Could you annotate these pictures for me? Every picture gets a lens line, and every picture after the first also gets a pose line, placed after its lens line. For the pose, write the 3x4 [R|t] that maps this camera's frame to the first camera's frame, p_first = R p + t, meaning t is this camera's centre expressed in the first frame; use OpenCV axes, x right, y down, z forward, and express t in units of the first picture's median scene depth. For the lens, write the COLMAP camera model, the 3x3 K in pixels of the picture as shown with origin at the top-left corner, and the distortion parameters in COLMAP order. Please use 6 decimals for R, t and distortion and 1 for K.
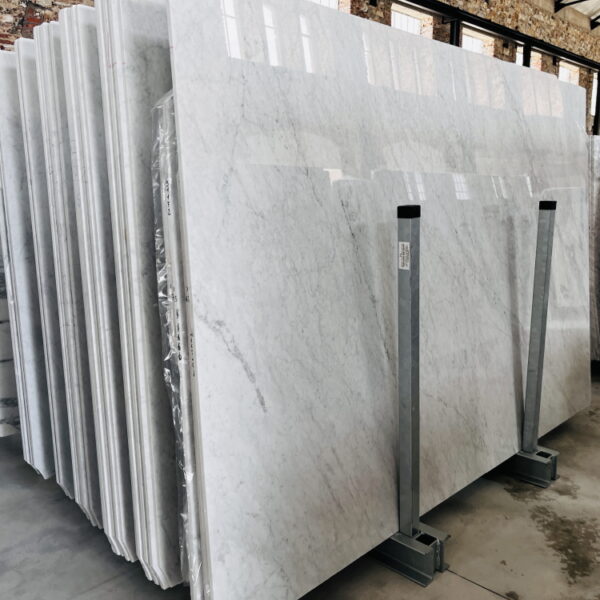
lens RADIAL K [[585.7, 0, 300.1], [0, 585.7, 298.7], [0, 0, 1]] dist [0.038543, 0.000000]
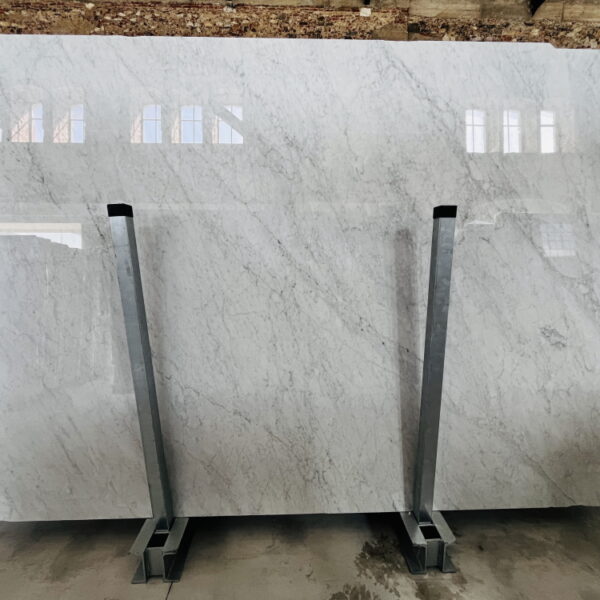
lens RADIAL K [[319.8, 0, 299.5], [0, 319.8, 302.5], [0, 0, 1]] dist [0.004768, -0.002058]
pose [[0.734260, 0.114190, -0.669195, 0.747869], [-0.121870, 0.991910, 0.035537, -0.048545], [0.667839, 0.055461, 0.742236, 0.765340]]
